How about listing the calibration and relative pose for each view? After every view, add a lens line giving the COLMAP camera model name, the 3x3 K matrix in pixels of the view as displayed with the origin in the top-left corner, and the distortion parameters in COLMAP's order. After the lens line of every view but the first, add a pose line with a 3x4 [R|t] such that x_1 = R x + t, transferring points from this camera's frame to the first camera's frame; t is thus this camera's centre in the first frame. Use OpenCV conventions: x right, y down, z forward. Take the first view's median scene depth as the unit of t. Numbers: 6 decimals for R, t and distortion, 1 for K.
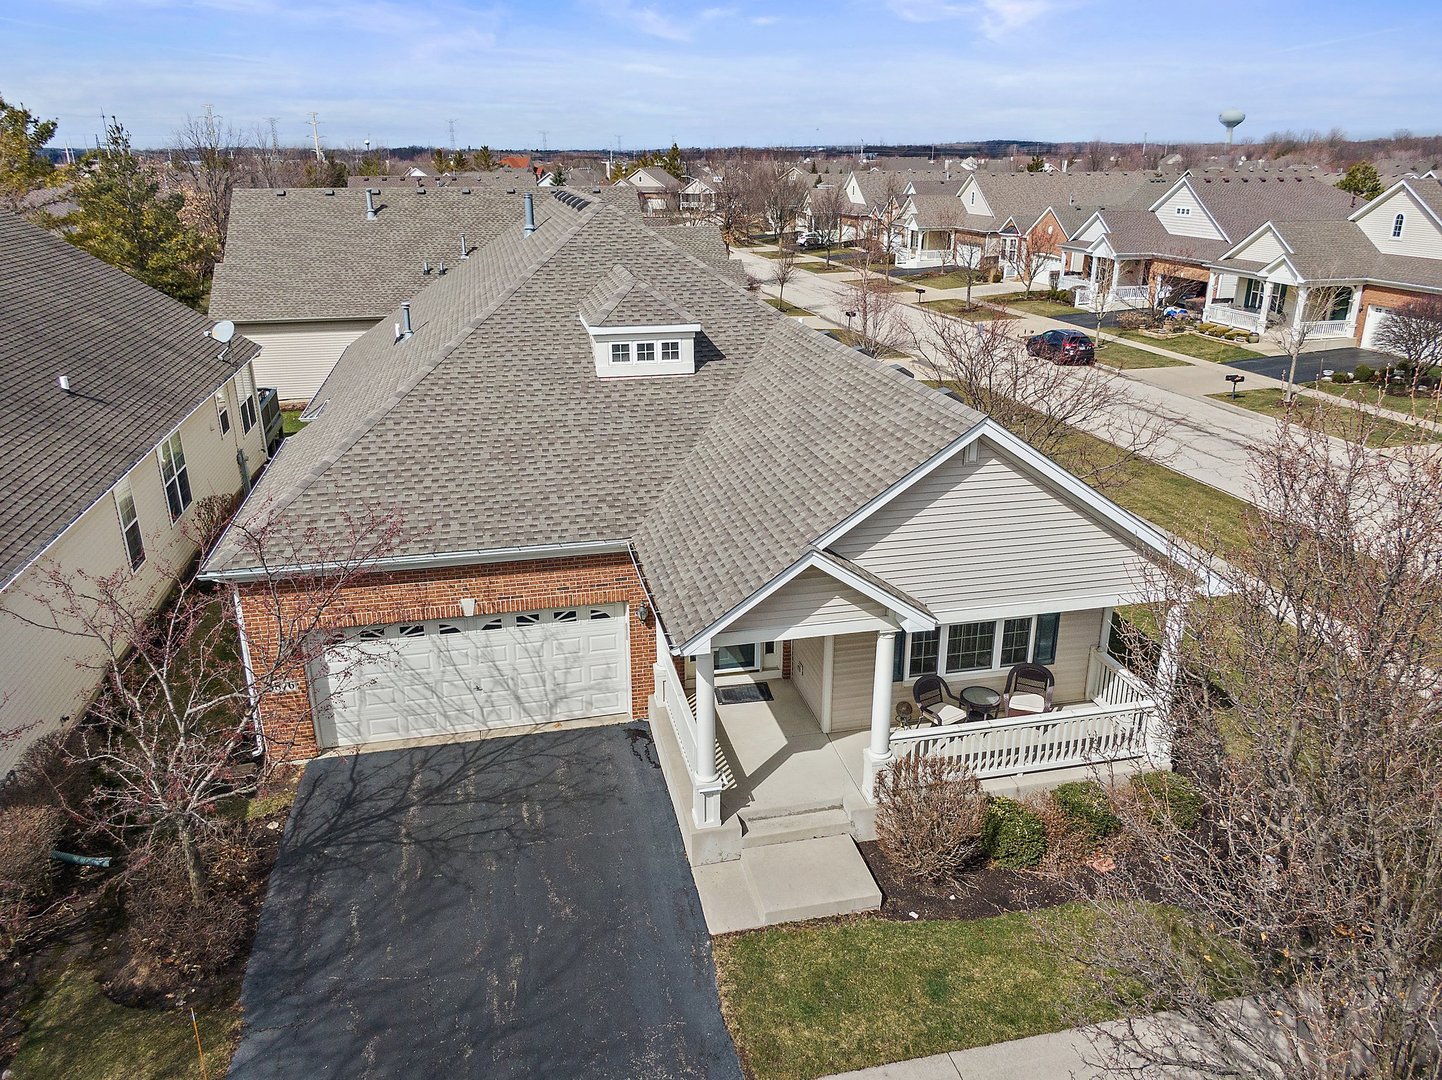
lens RADIAL K [[1022.1, 0, 721.0], [0, 1022.1, 540.0], [0, 0, 1]] dist [0.046025, -0.072652]
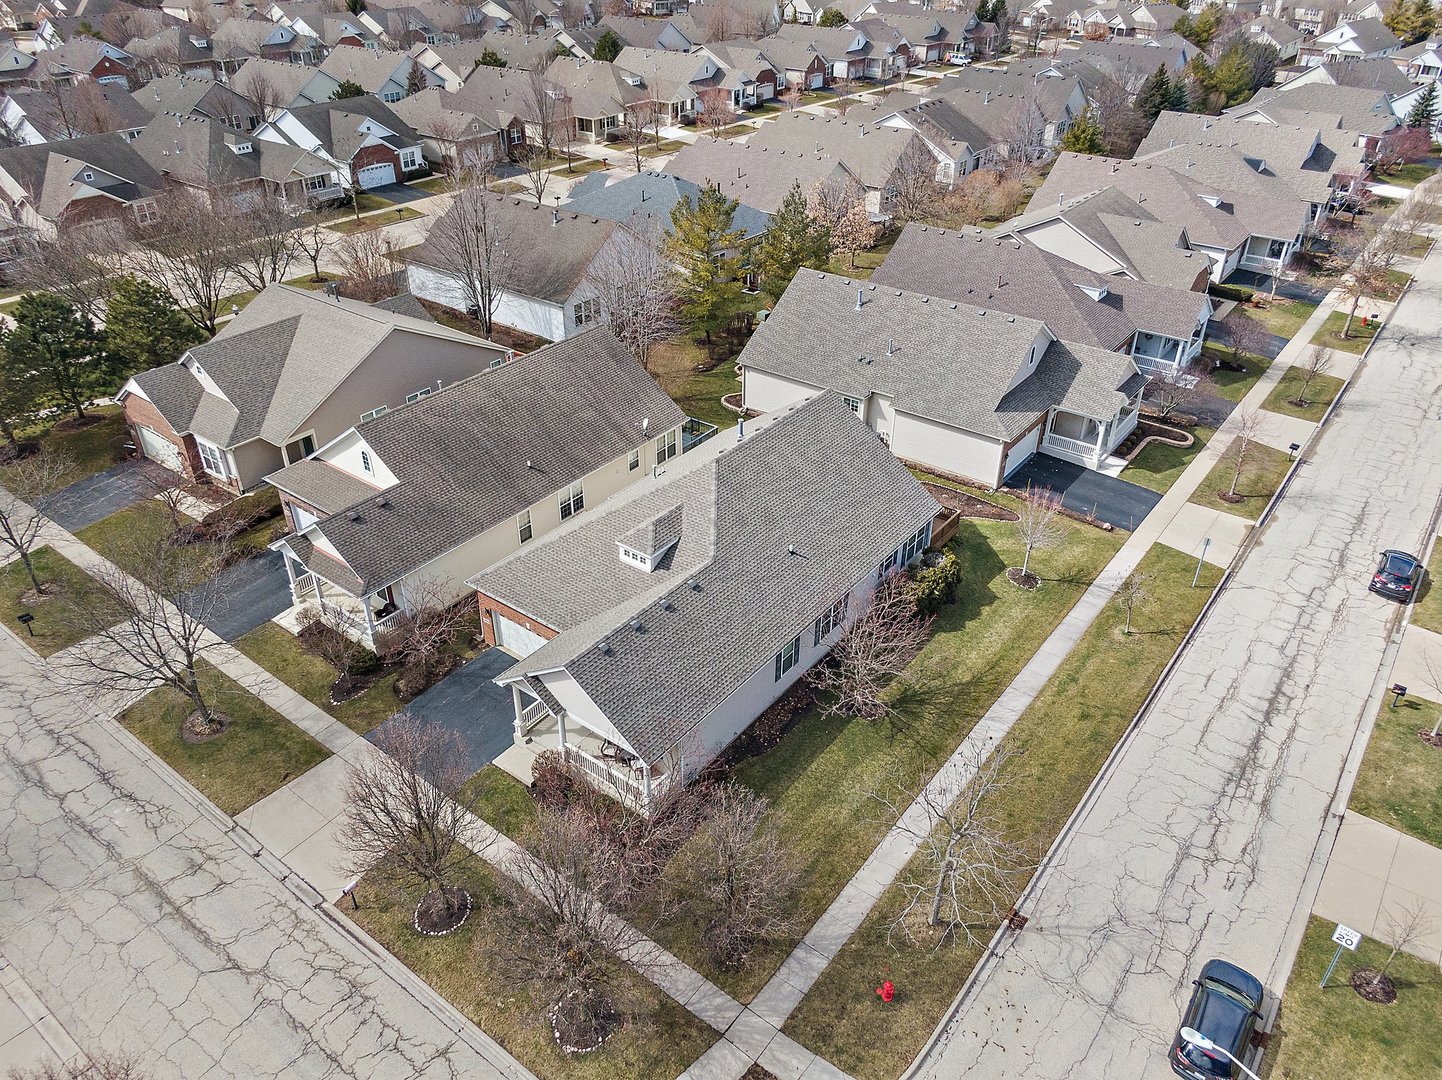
lens RADIAL K [[1029.3, 0, 721.0], [0, 1029.3, 540.0], [0, 0, 1]] dist [0.048978, -0.074069]
pose [[0.640813, 0.413595, -0.646760, 1.802447], [-0.267164, 0.909951, 0.317196, -1.177322], [0.719710, -0.030472, 0.693606, -0.567255]]
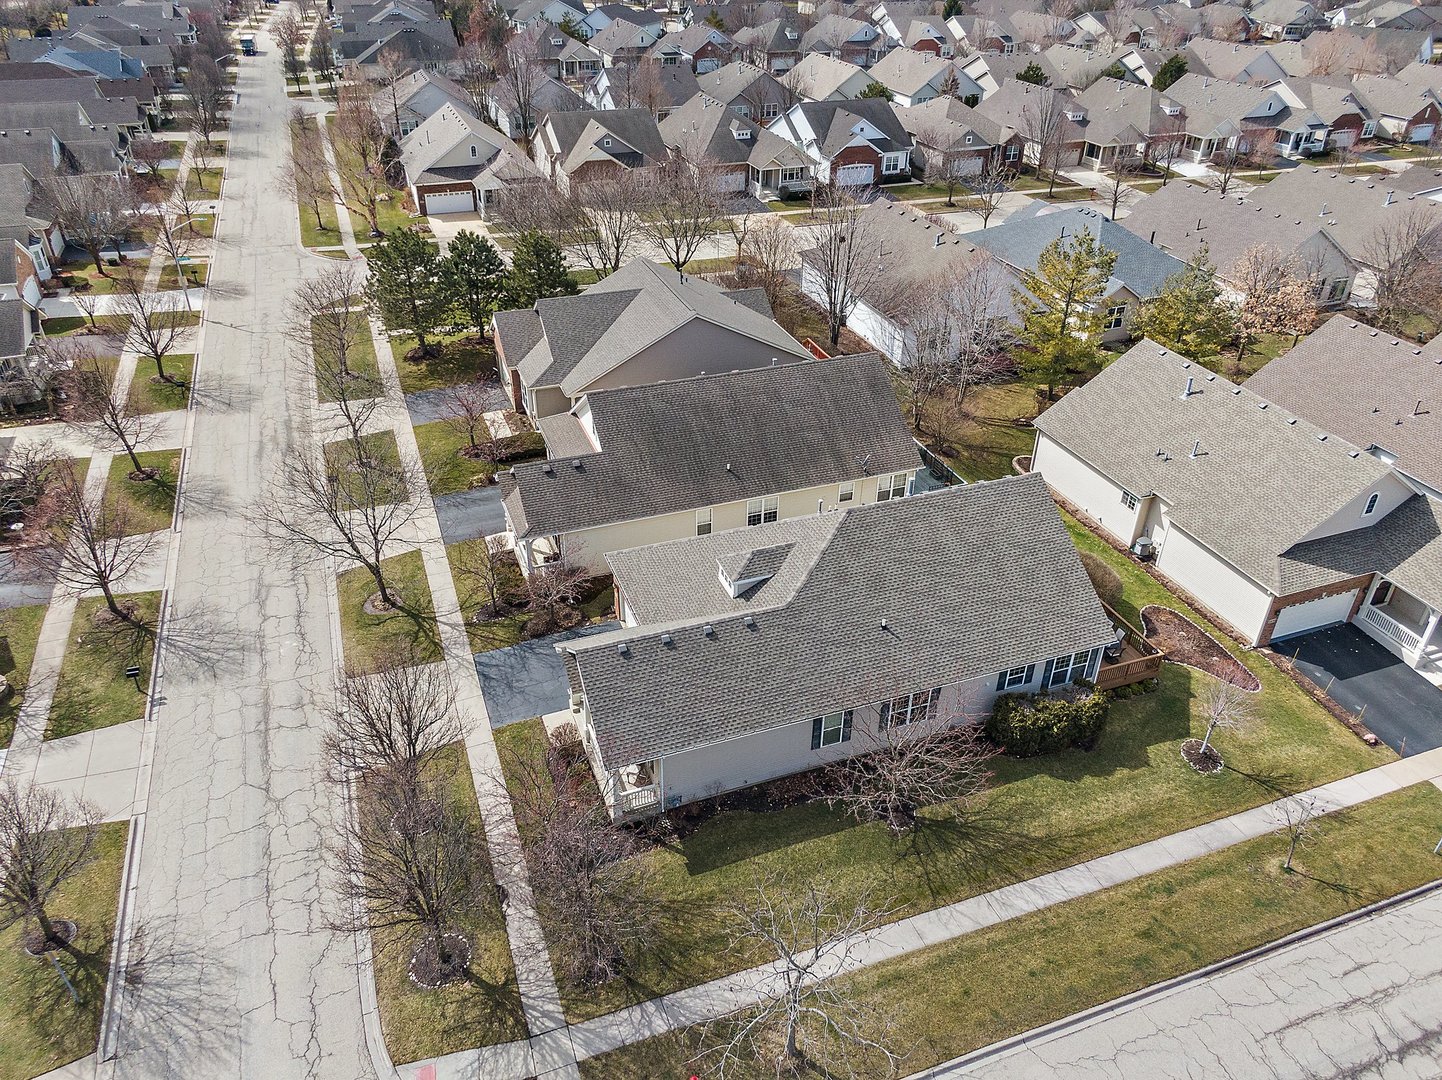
lens RADIAL K [[1029.3, 0, 721.0], [0, 1029.3, 540.0], [0, 0, 1]] dist [0.048978, -0.074069]
pose [[0.131742, 0.534073, -0.835111, 2.146214], [-0.350418, 0.813151, 0.464750, -1.565450], [0.927282, 0.231411, 0.294275, 0.311493]]
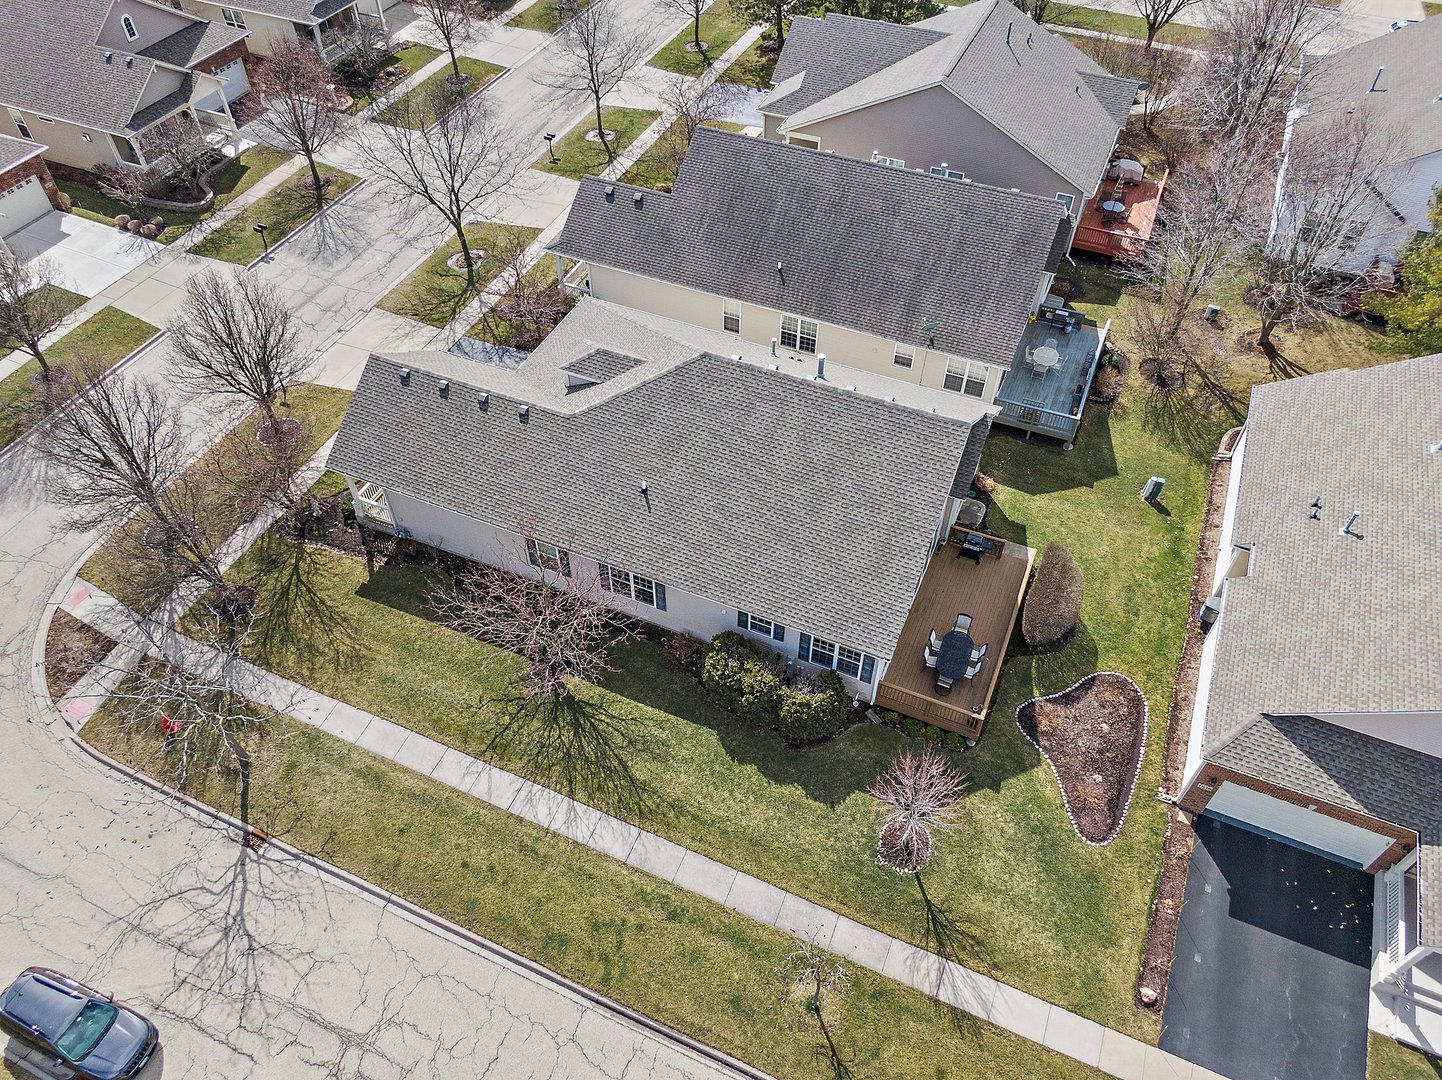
lens RADIAL K [[1022.1, 0, 721.0], [0, 1022.1, 540.0], [0, 0, 1]] dist [0.046025, -0.072652]
pose [[-0.596569, 0.594421, -0.539229, 1.300657], [-0.277145, 0.477970, 0.833508, -2.184237], [0.753191, 0.646690, -0.120402, 1.999379]]
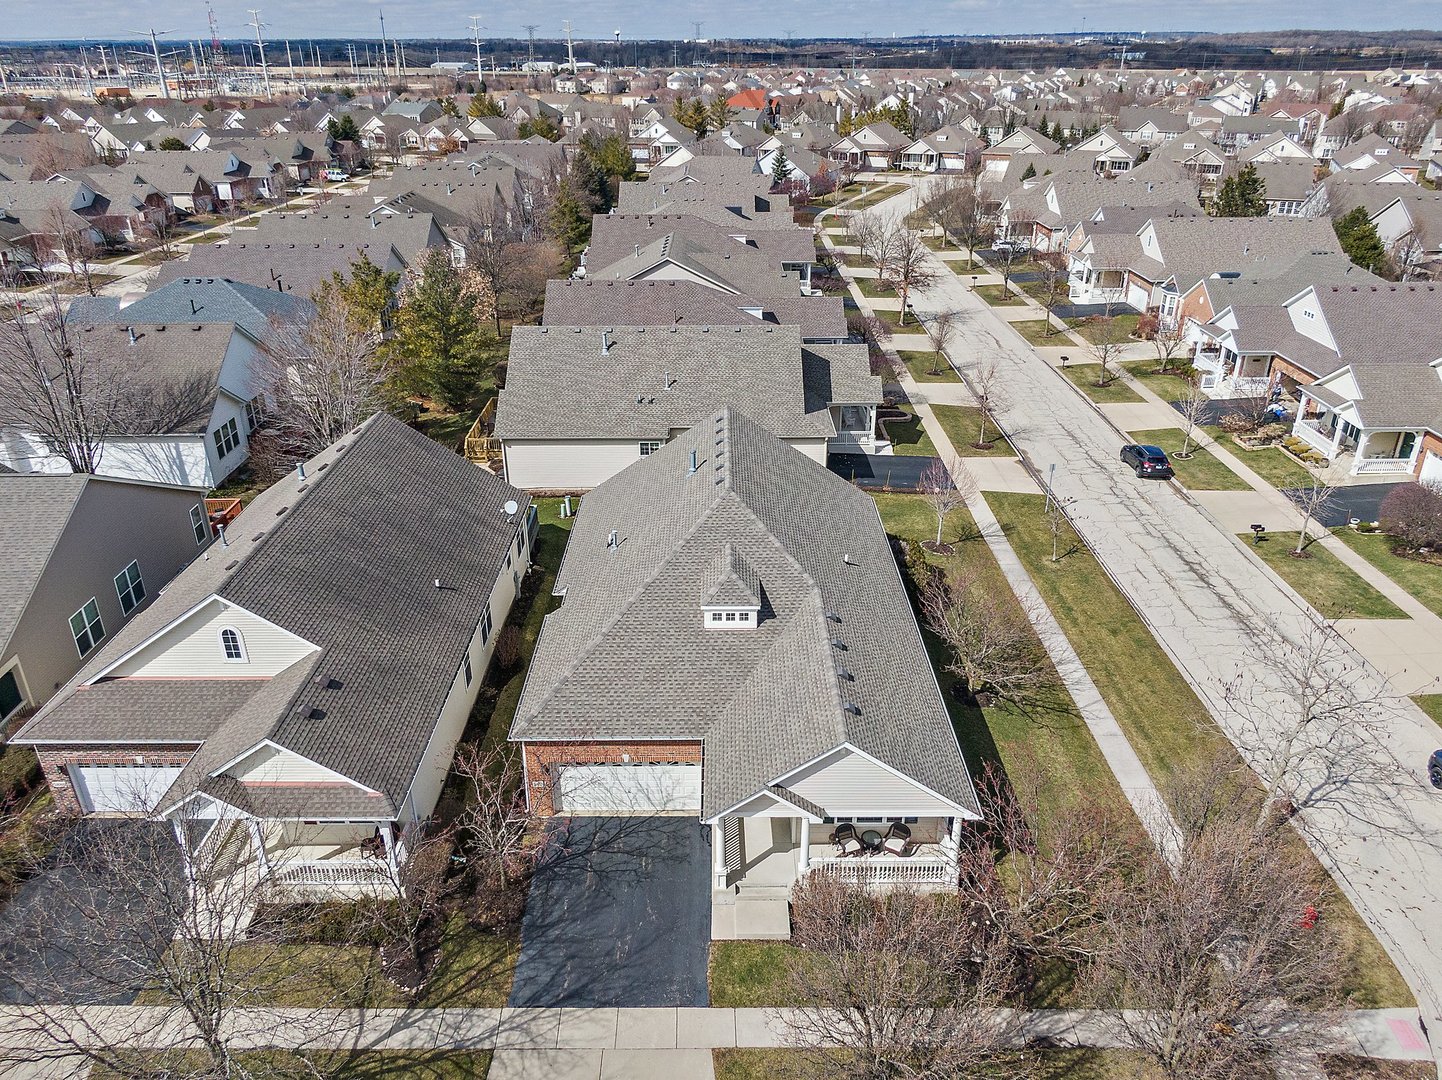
lens RADIAL K [[1029.3, 0, 721.0], [0, 1029.3, 540.0], [0, 0, 1]] dist [0.048978, -0.074069]
pose [[0.975322, 0.092471, -0.200490, 0.313514], [-0.072324, 0.991775, 0.105599, -0.598918], [0.208606, -0.088493, 0.973988, -0.939254]]
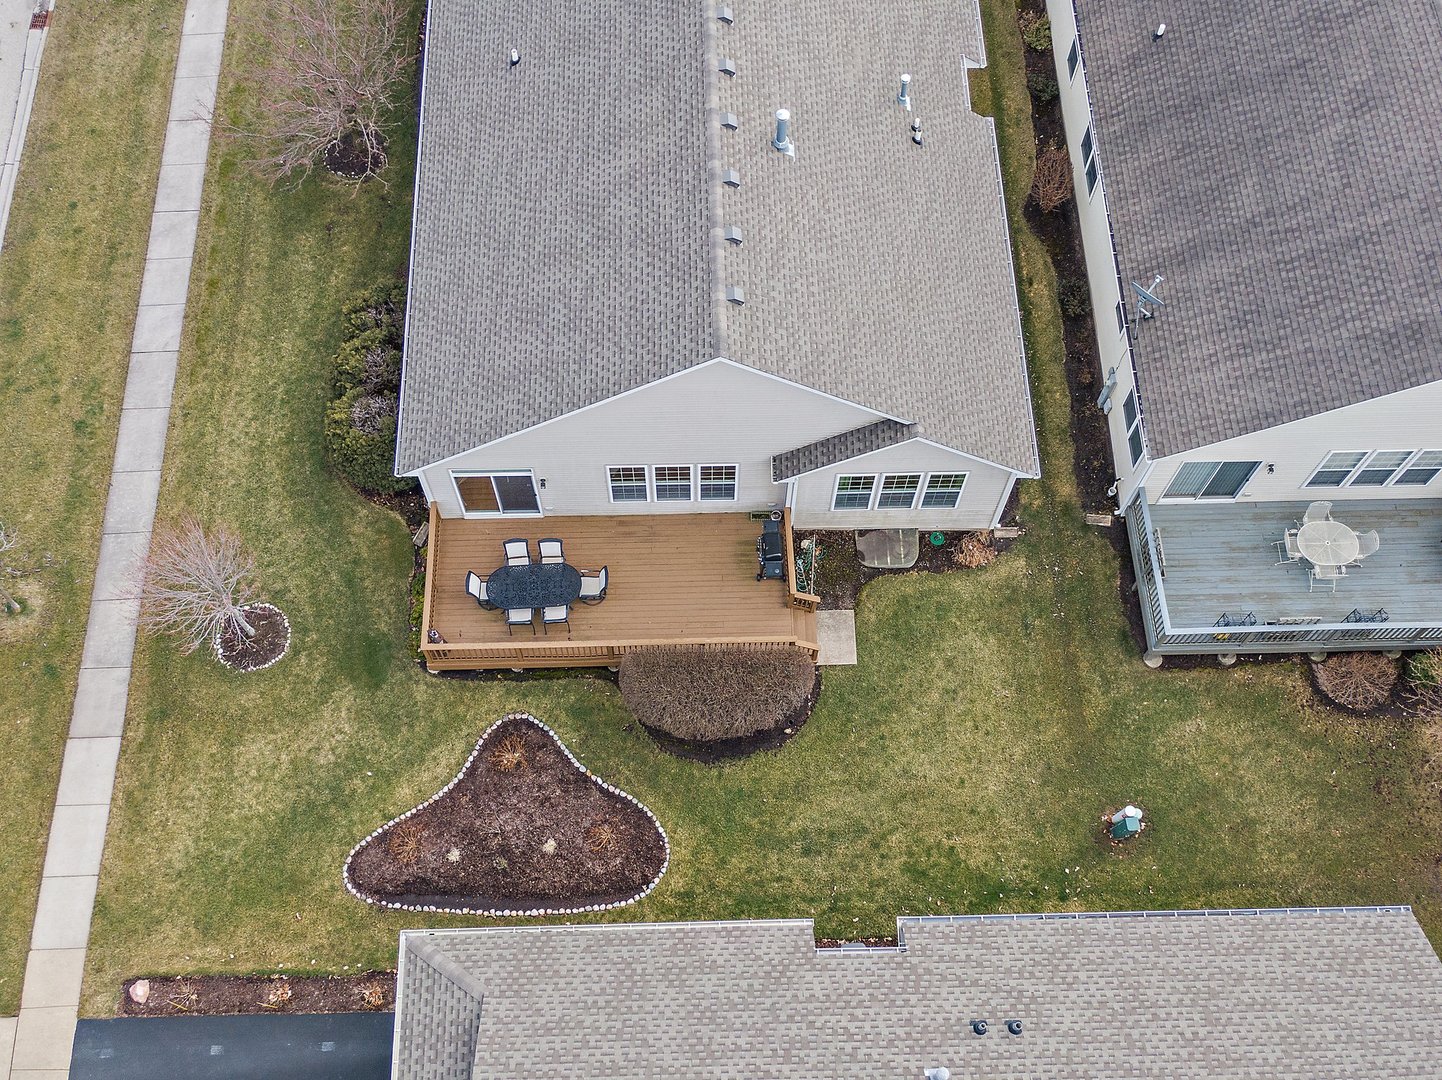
lens RADIAL K [[1448.7, 0, 721.0], [0, 1448.7, 540.0], [0, 0, 1]] dist [0.060656, -0.088070]
pose [[-0.980755, -0.180895, 0.073467, -0.464607], [0.057785, 0.090491, 0.994219, -2.352276], [-0.186497, 0.979331, -0.078297, 2.326374]]
